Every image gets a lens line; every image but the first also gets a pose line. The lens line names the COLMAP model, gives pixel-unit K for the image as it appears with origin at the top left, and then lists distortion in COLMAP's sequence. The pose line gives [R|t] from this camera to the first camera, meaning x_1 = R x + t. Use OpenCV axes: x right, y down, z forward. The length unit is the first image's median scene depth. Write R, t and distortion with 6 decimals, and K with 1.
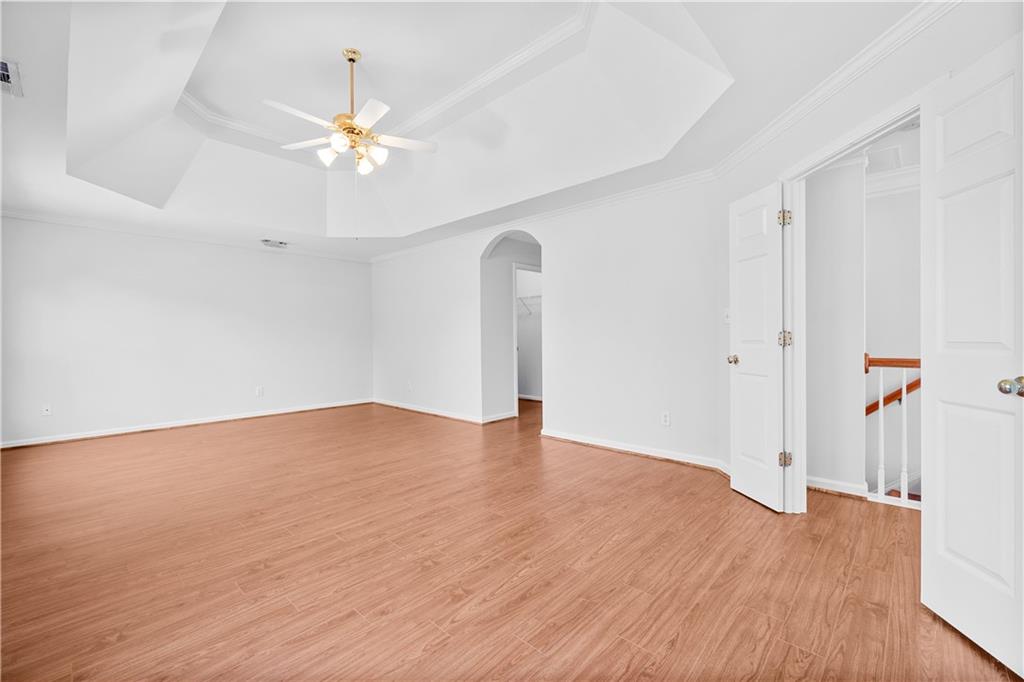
lens RADIAL K [[432.6, 0, 512.0], [0, 432.6, 341.0], [0, 0, 1]] dist [-0.000952, -0.000177]
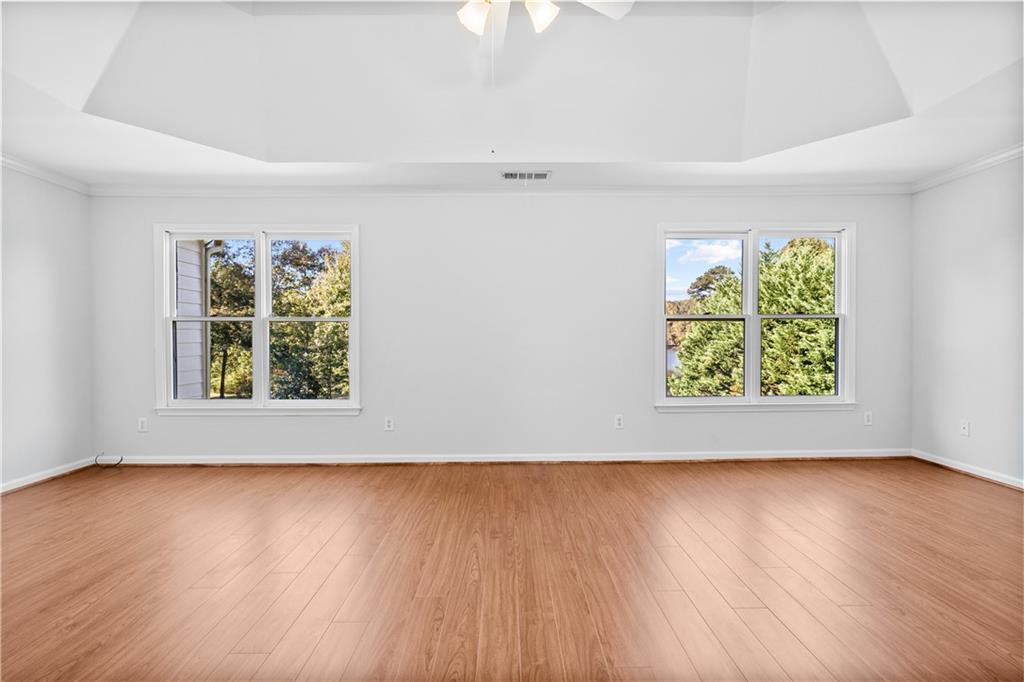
lens RADIAL K [[432.6, 0, 512.0], [0, 432.6, 341.0], [0, 0, 1]] dist [-0.000952, -0.000177]
pose [[-0.718229, 0.020518, -0.695504, -0.003282], [0.001823, 0.999617, 0.027606, -0.019663], [0.695804, 0.018559, -0.717992, 1.537117]]
